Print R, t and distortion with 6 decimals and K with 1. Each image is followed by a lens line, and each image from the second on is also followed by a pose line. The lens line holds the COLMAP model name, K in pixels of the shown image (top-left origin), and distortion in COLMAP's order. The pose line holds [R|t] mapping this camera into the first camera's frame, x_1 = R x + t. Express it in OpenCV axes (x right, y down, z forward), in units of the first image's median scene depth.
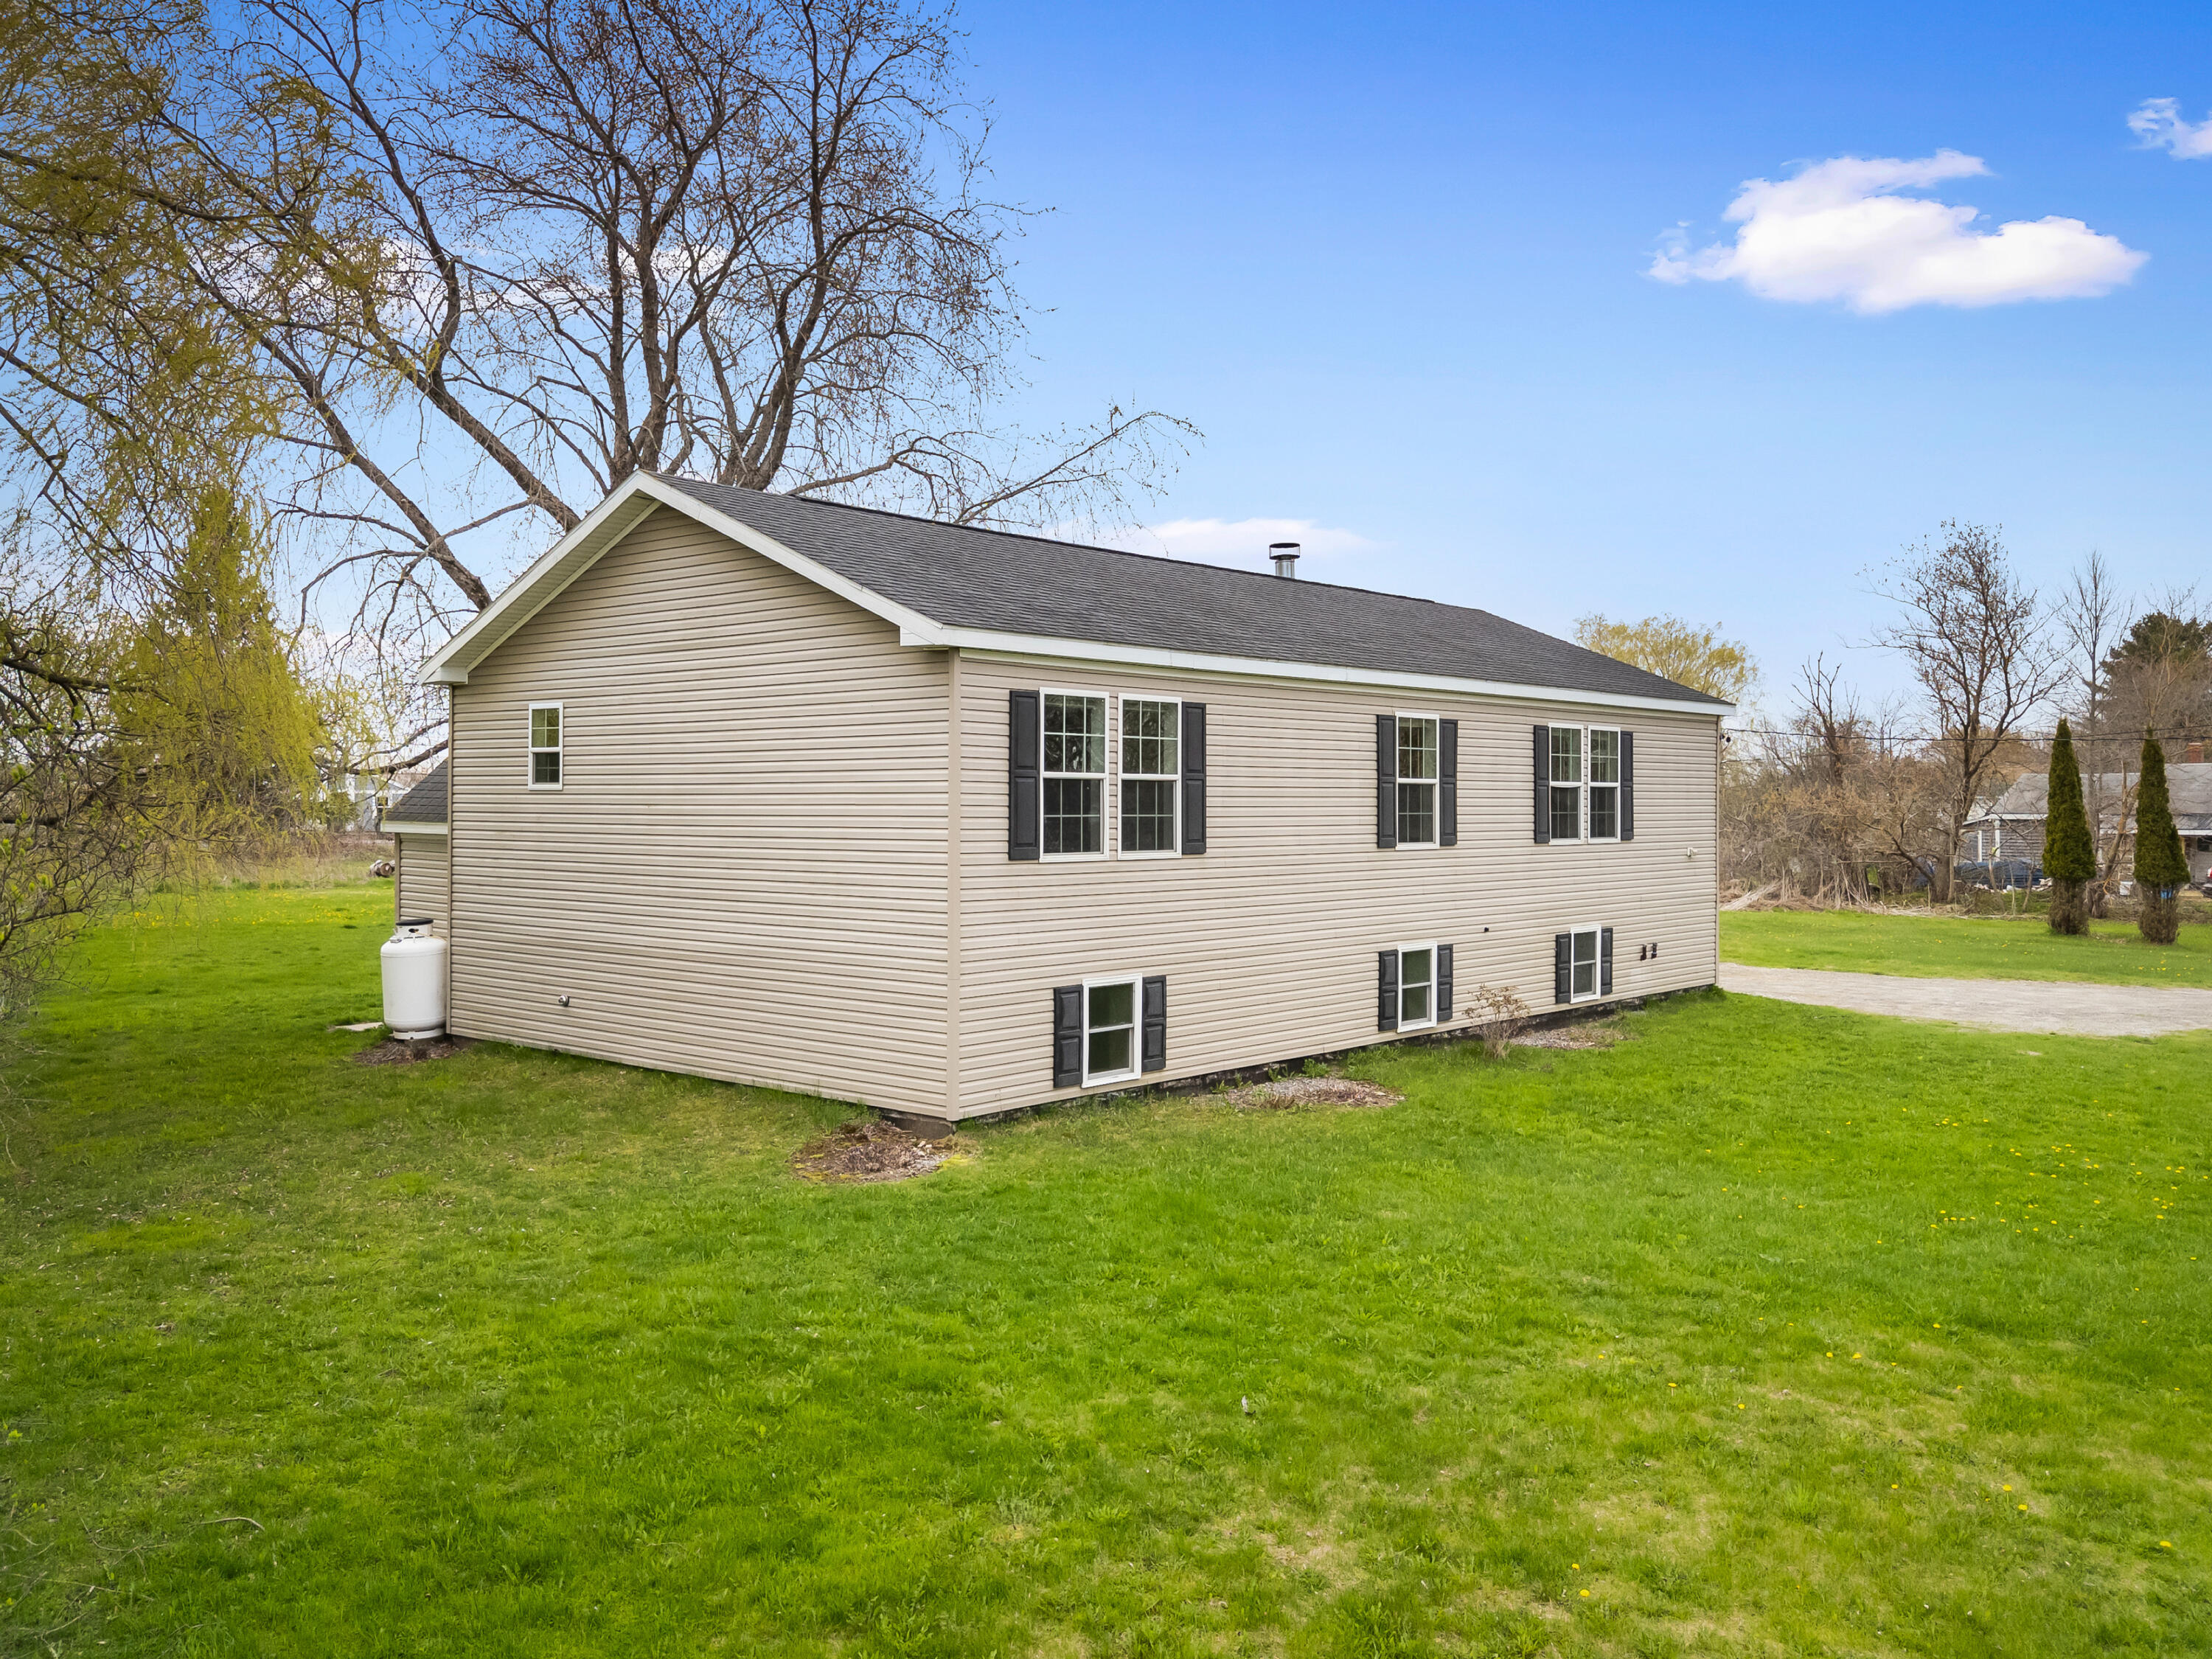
lens RADIAL K [[1791.3, 0, 1106.0], [0, 1791.3, 829.5], [0, 0, 1]] dist [0.045693, 0.000783]
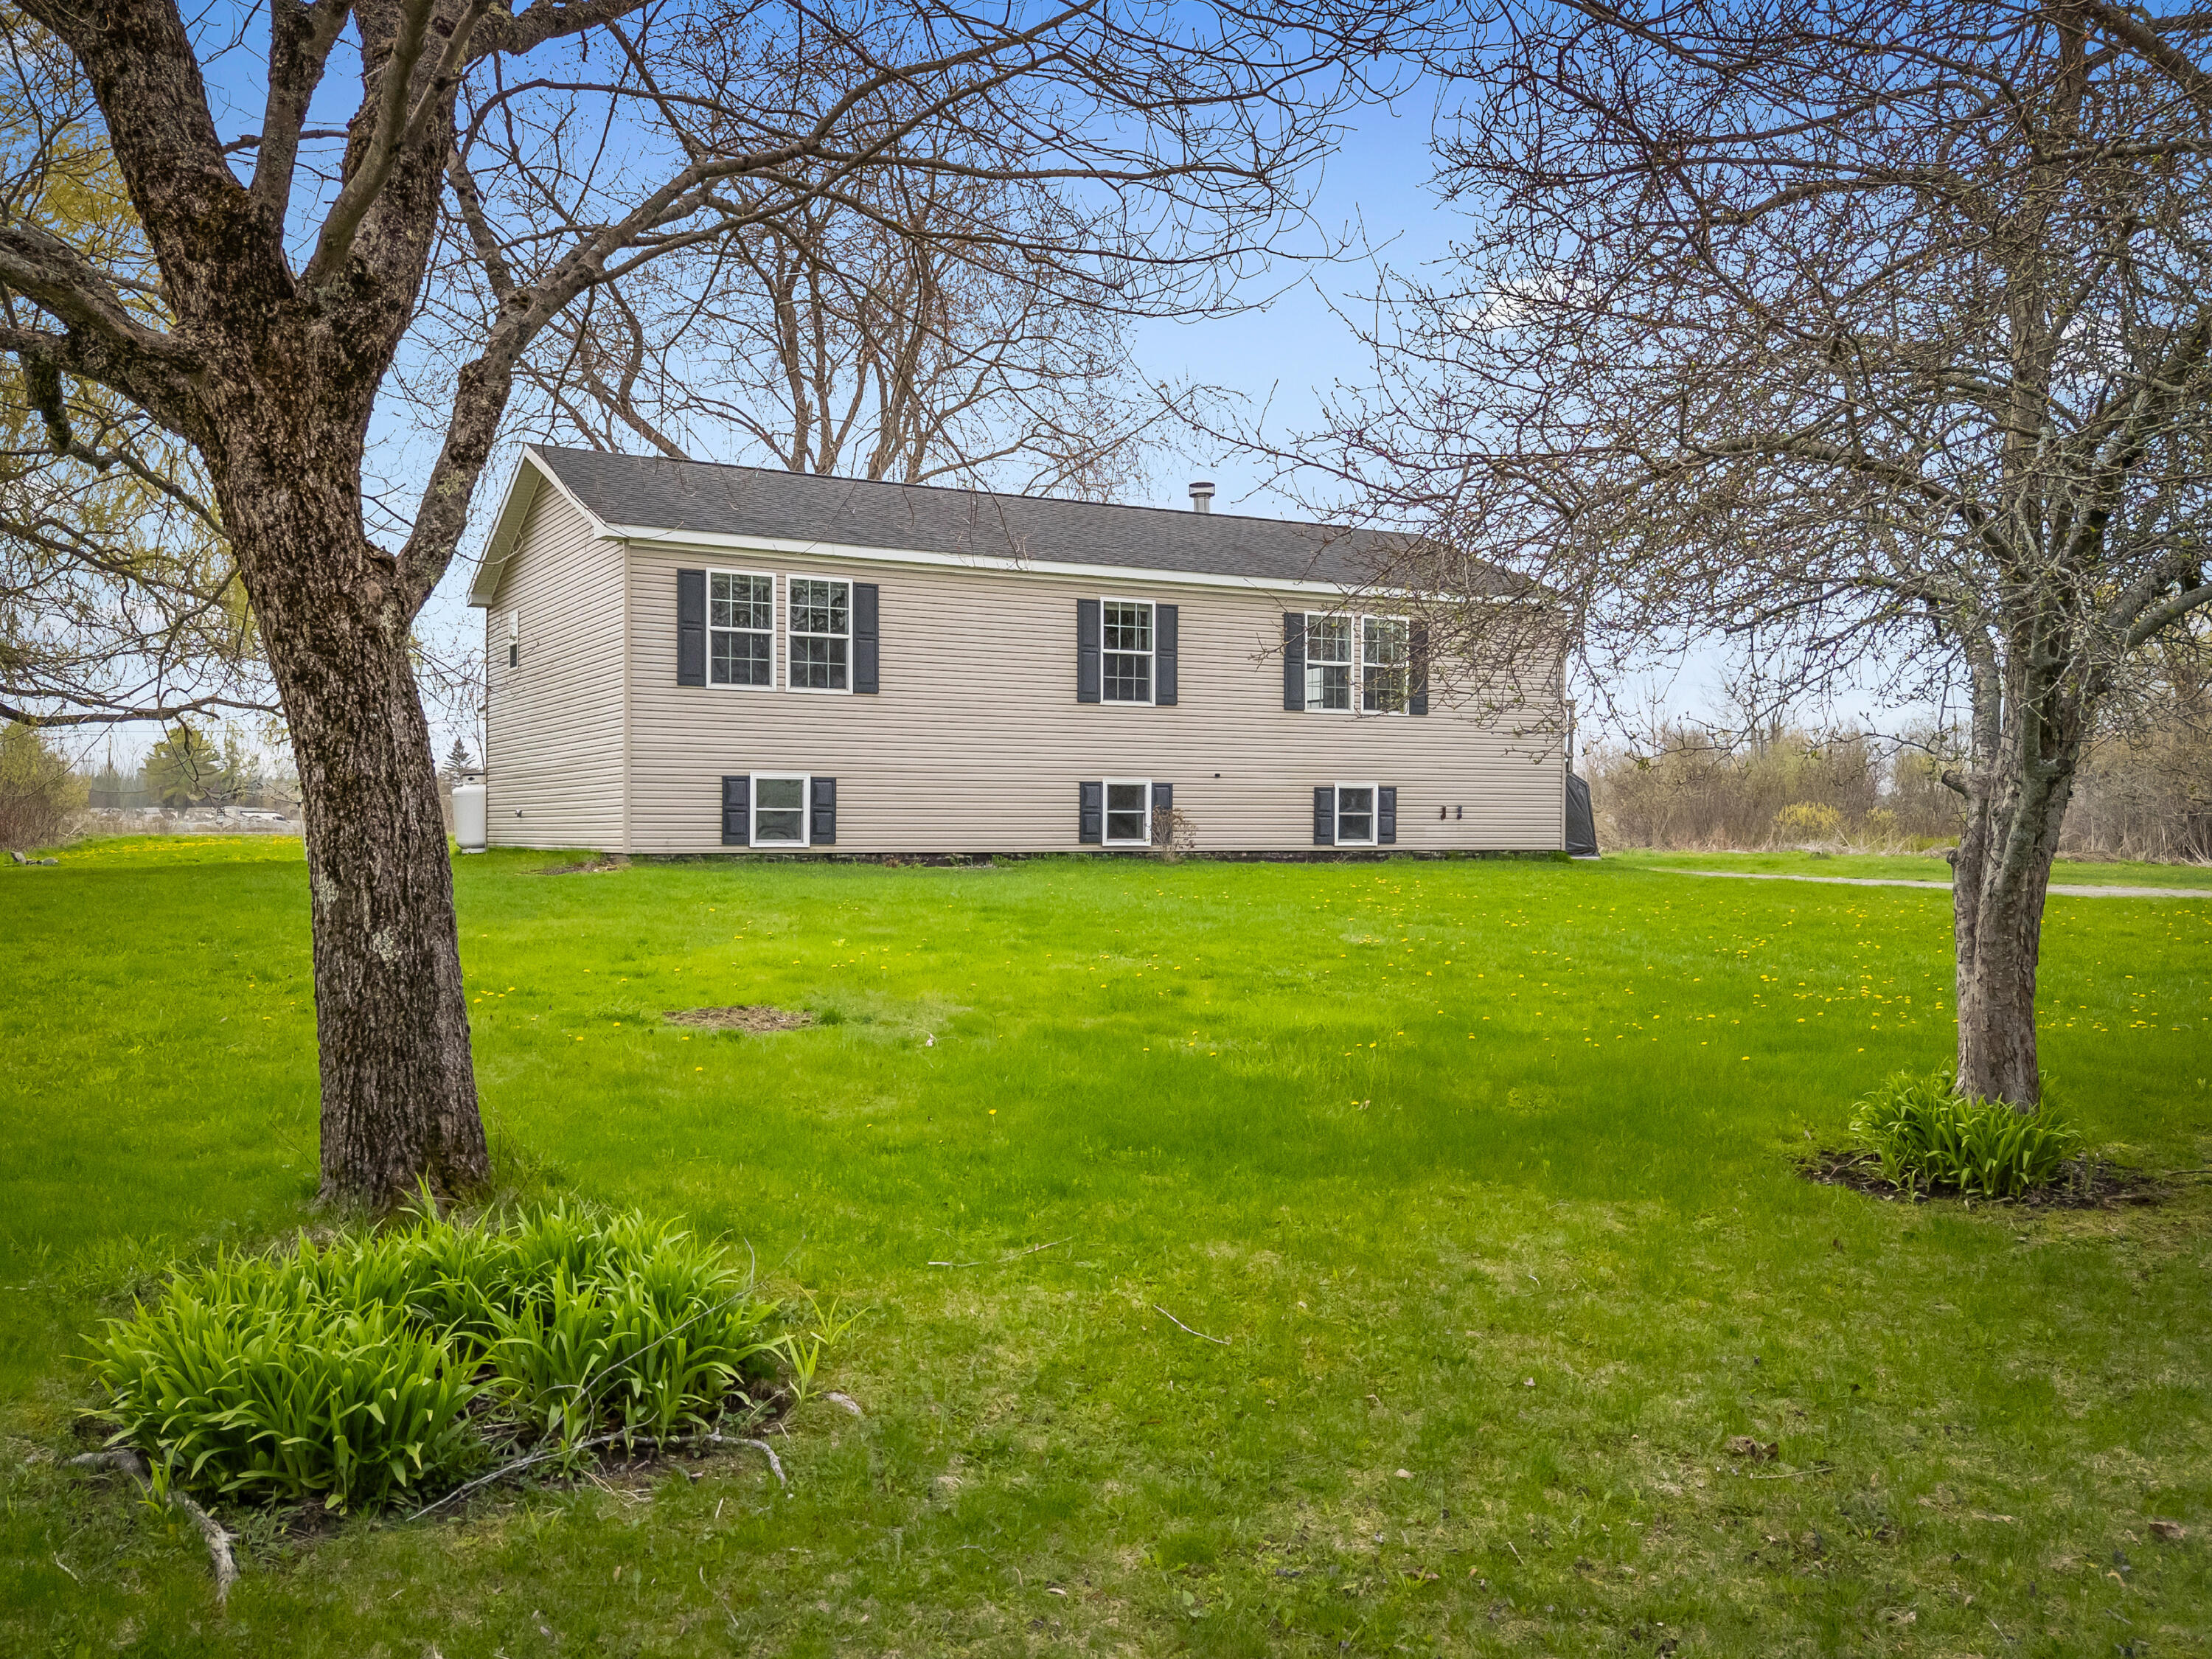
lens RADIAL K [[1791.3, 0, 1106.0], [0, 1791.3, 829.5], [0, 0, 1]] dist [0.045693, 0.000783]
pose [[0.943314, 0.006098, -0.331845, 0.681404], [-0.008780, 0.999940, -0.006585, 0.126376], [0.331785, 0.009125, 0.943311, -0.246291]]
